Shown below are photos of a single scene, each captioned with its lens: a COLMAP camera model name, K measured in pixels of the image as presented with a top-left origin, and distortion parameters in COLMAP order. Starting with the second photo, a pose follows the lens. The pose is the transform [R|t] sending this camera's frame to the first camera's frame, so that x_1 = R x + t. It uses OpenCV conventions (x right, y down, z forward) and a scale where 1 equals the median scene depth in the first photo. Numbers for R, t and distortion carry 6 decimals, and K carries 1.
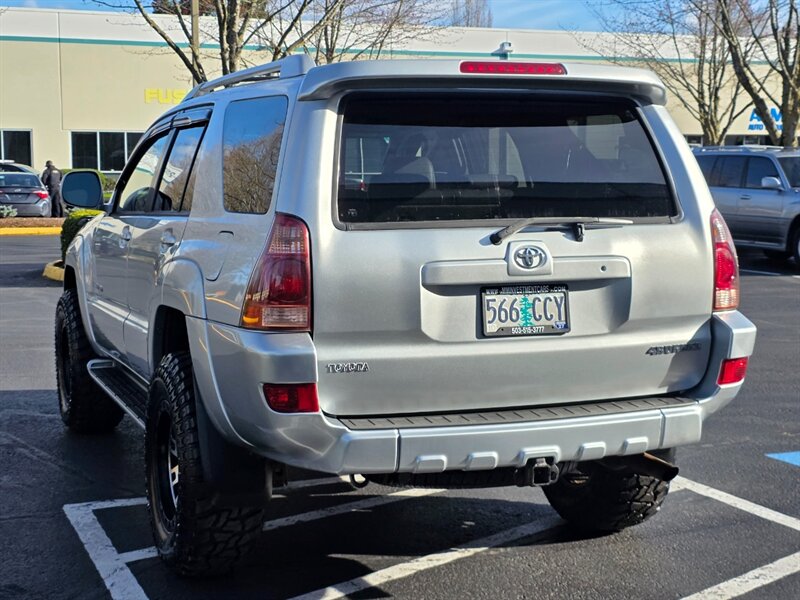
lens RADIAL K [[1281.2, 0, 400.0], [0, 1281.2, 300.0], [0, 0, 1]] dist [0.099502, -0.012944]
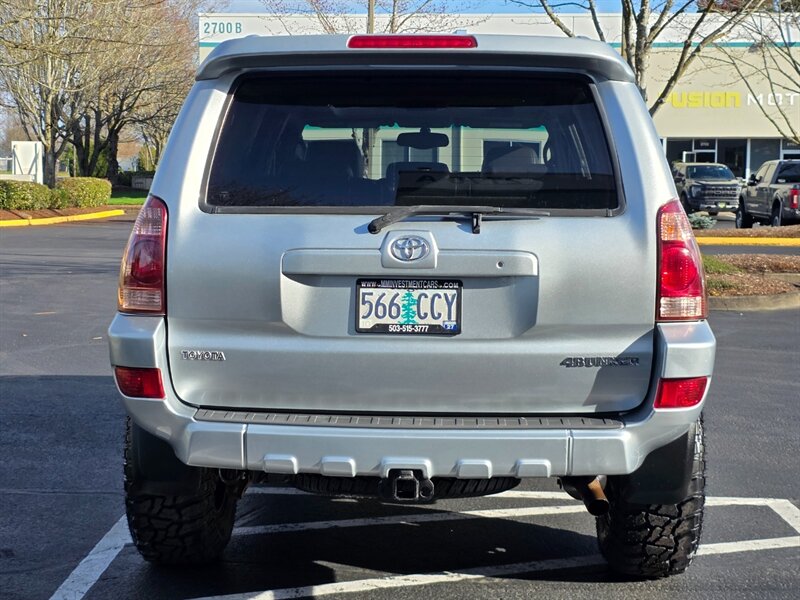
lens RADIAL K [[1354.2, 0, 387.4], [0, 1354.2, 282.5], [0, 0, 1]] dist [0.119837, -0.172373]
pose [[0.914546, 0.040143, -0.402486, 0.468500], [-0.050295, 0.998626, -0.014683, 0.005719], [0.401344, 0.033671, 0.915308, 0.113493]]
